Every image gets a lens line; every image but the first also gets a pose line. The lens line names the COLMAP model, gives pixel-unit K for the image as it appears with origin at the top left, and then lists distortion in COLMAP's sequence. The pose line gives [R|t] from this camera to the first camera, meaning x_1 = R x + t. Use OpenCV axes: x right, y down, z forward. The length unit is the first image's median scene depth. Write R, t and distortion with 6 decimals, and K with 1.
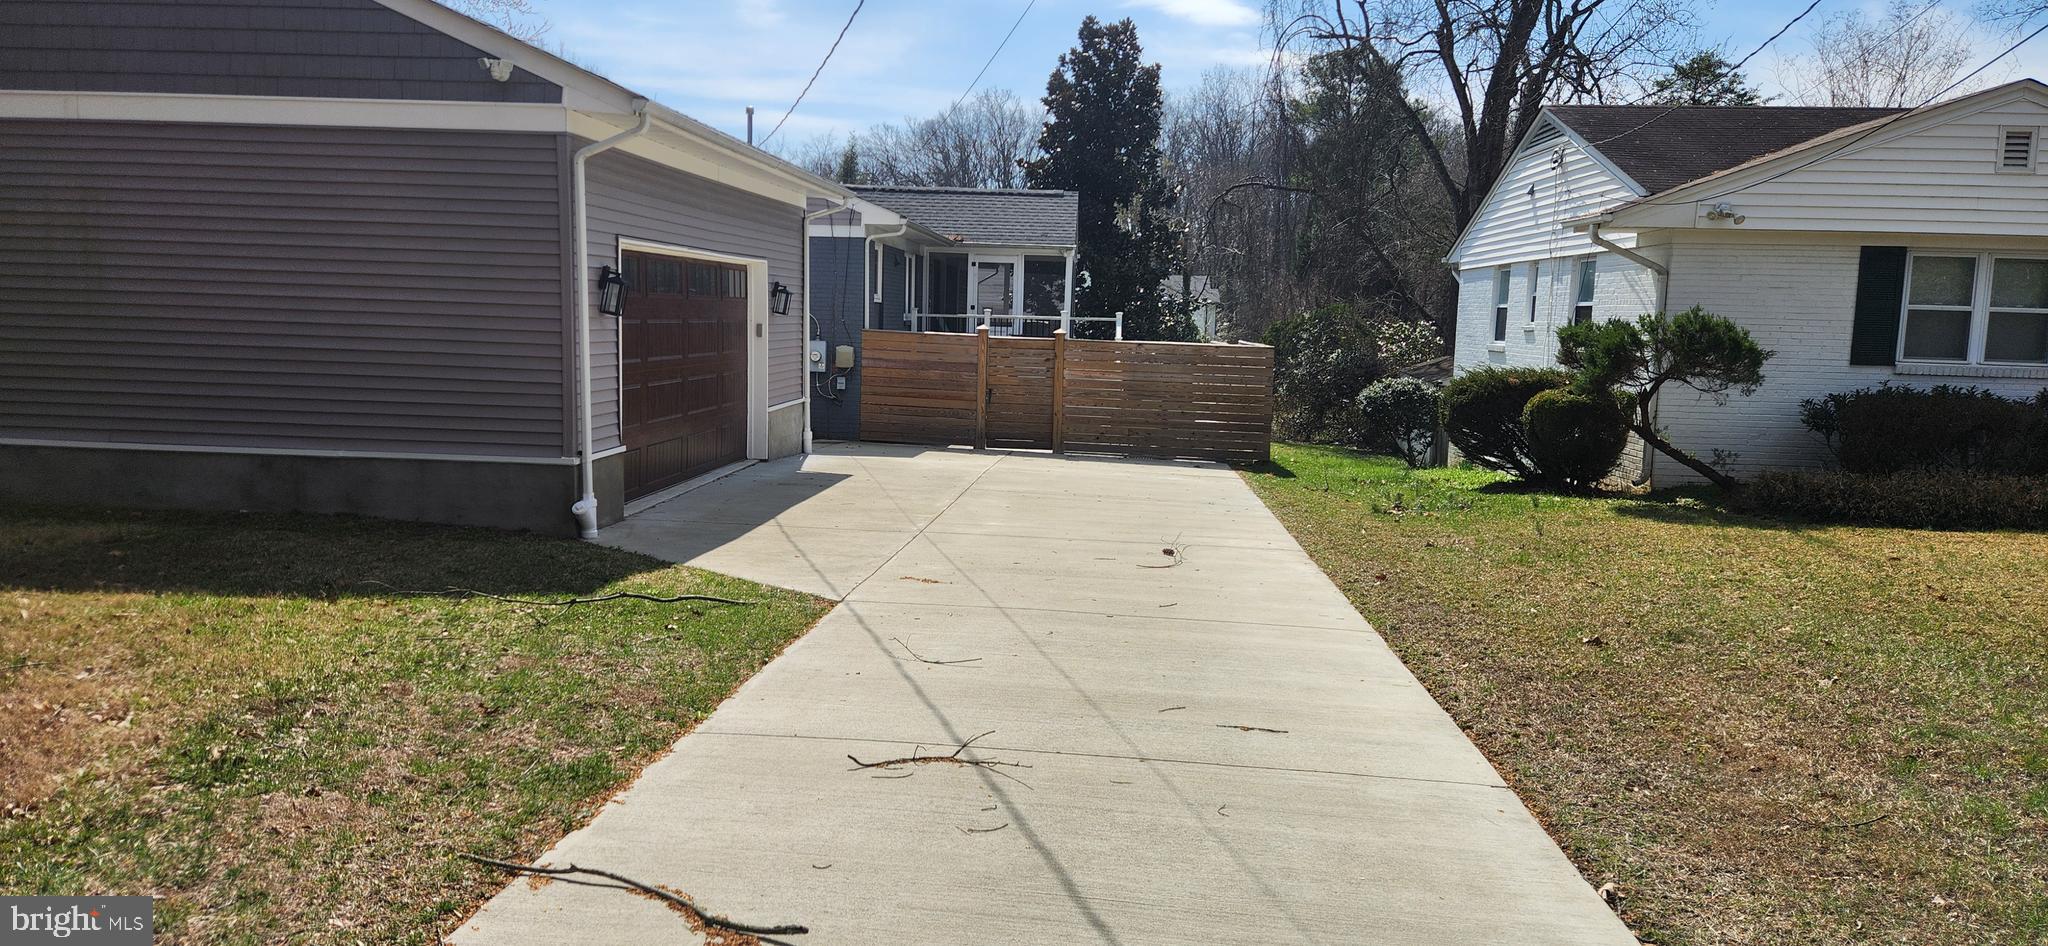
lens RADIAL K [[1380.2, 0, 1033.3], [0, 1380.2, 464.6], [0, 0, 1]] dist [0.089482, -0.094803]
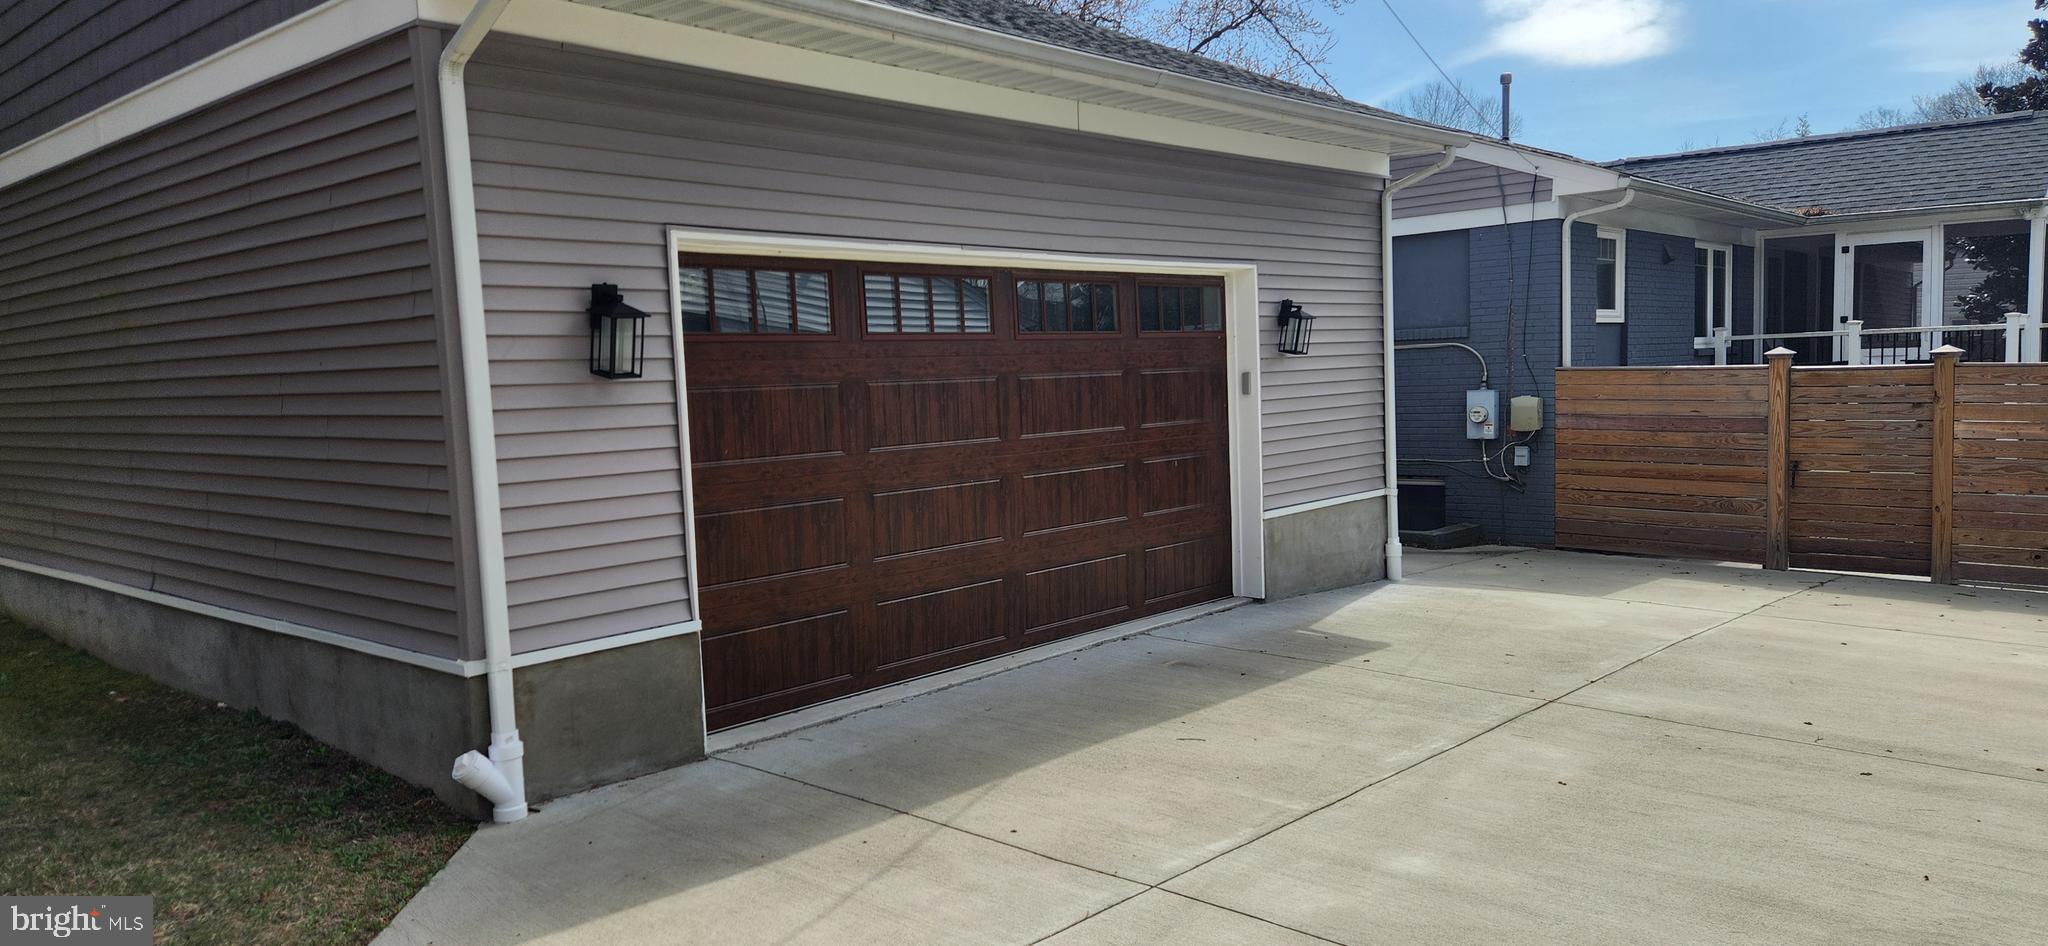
lens RADIAL K [[1380.2, 0, 1031.7], [0, 1380.2, 486.5], [0, 0, 1]] dist [0.089482, -0.094803]
pose [[0.787763, -0.003649, -0.615968, 0.074563], [-0.009781, 0.999782, -0.018433, -0.031456], [0.615901, 0.020545, 0.787556, 0.369059]]
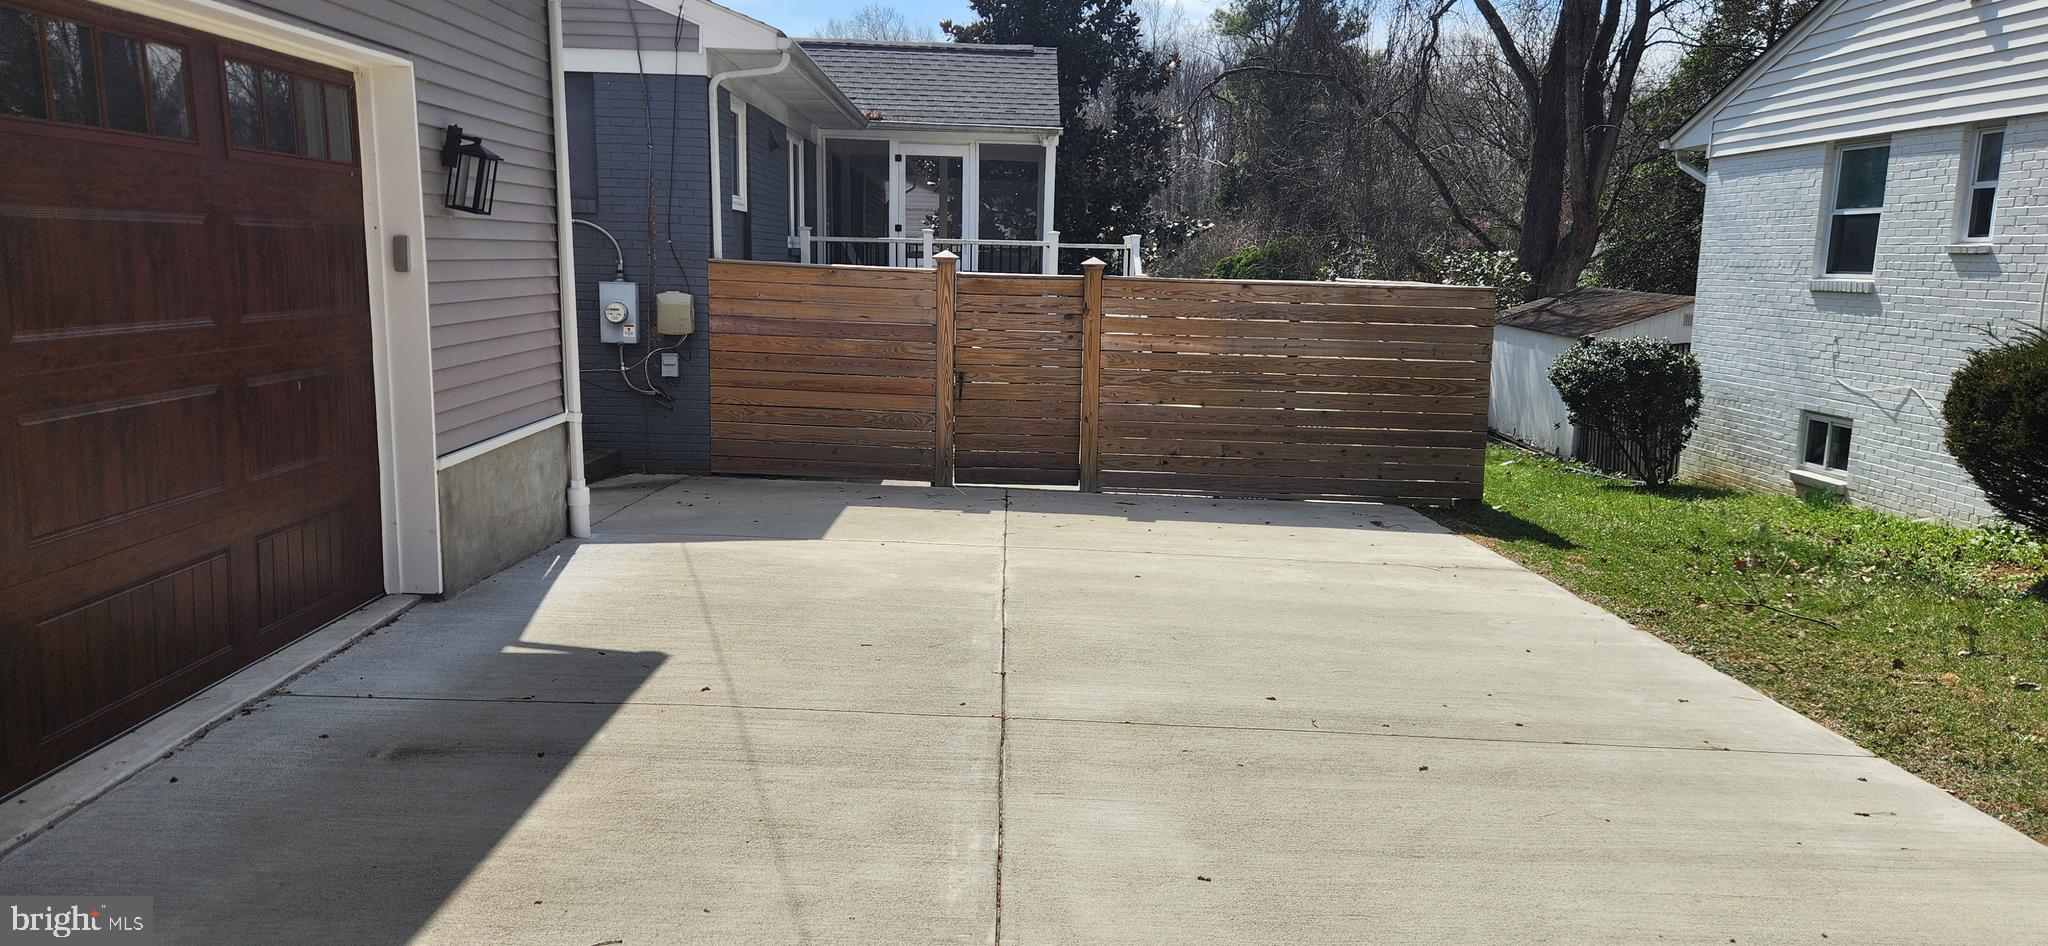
lens RADIAL K [[1380.2, 0, 1053.5], [0, 1380.2, 468.5], [0, 0, 1]] dist [0.089482, -0.094803]
pose [[0.995120, -0.020170, 0.096587, -0.047649], [0.015849, 0.998848, 0.045295, -0.041641], [-0.097389, -0.043543, 0.994293, 0.471844]]
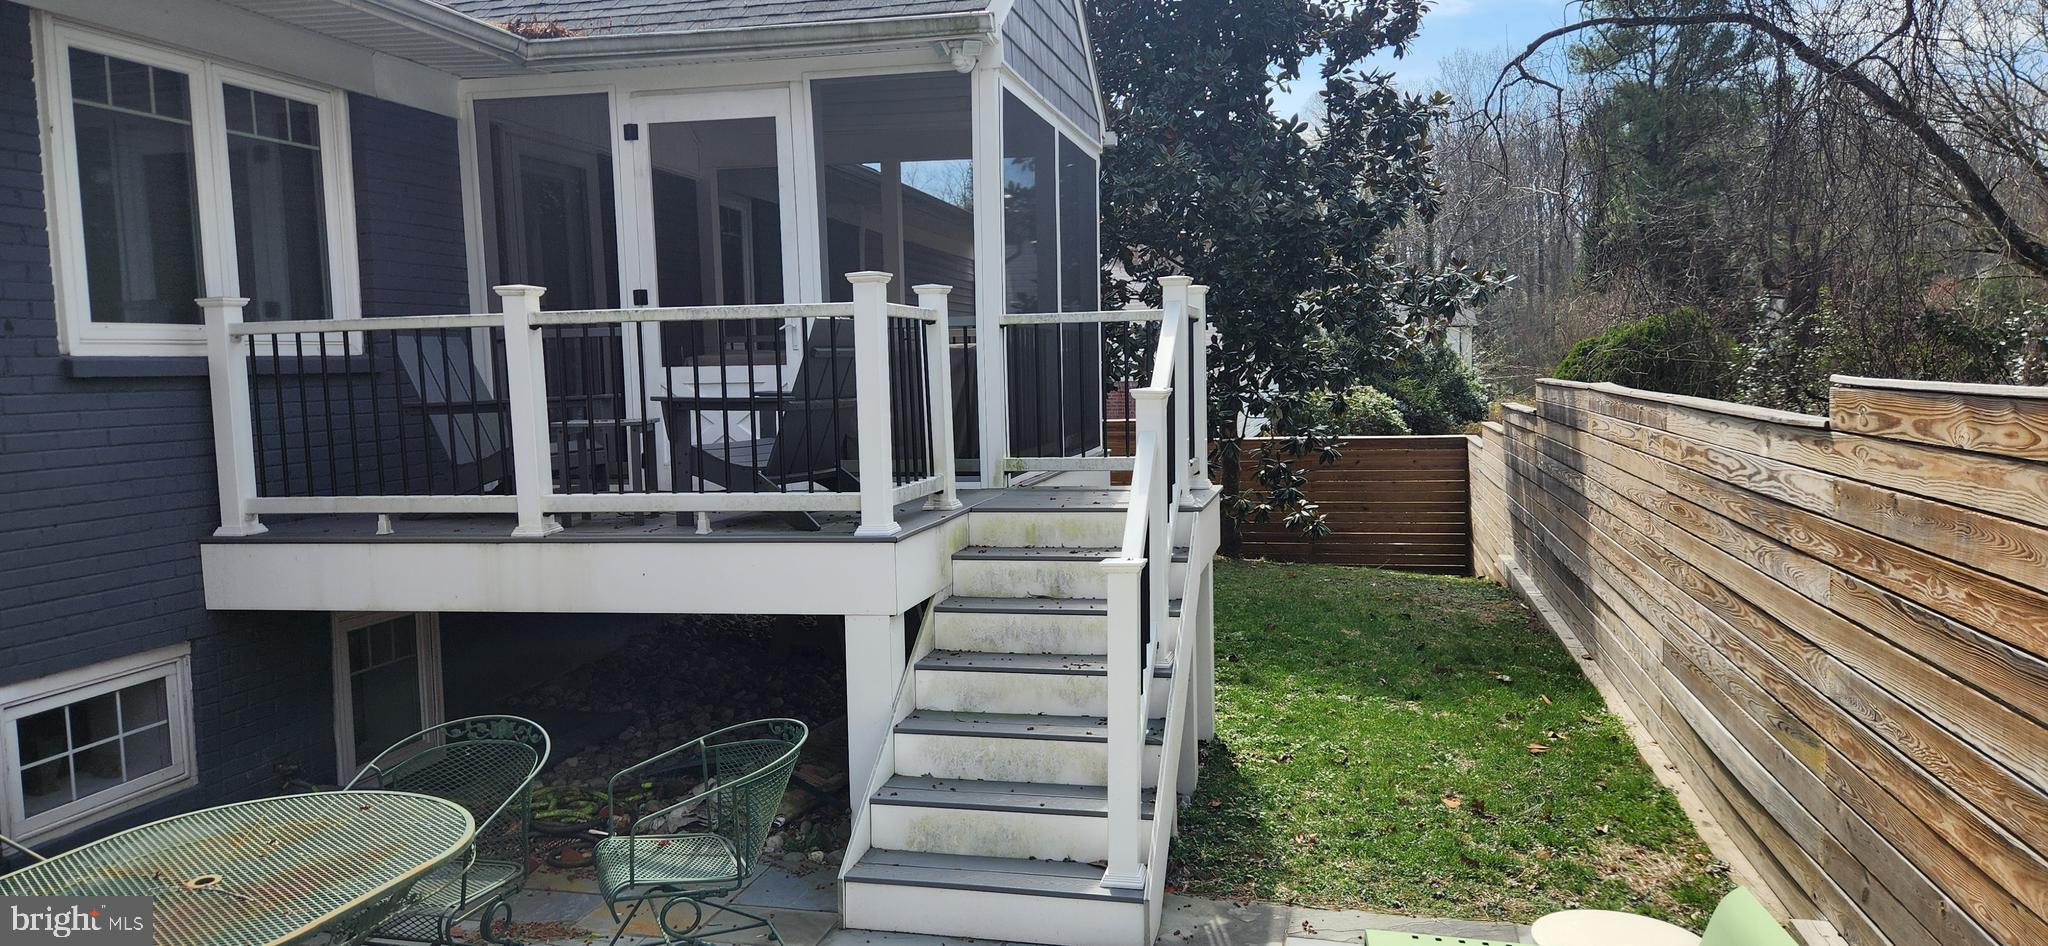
lens RADIAL K [[1380.2, 0, 1026.0], [0, 1380.2, 469.2], [0, 0, 1]] dist [0.089482, -0.094803]
pose [[0.984158, -0.037052, -0.173377, 0.096247], [0.031483, 0.998900, -0.034765, -0.090276], [0.174474, 0.028756, 0.984242, 0.979953]]
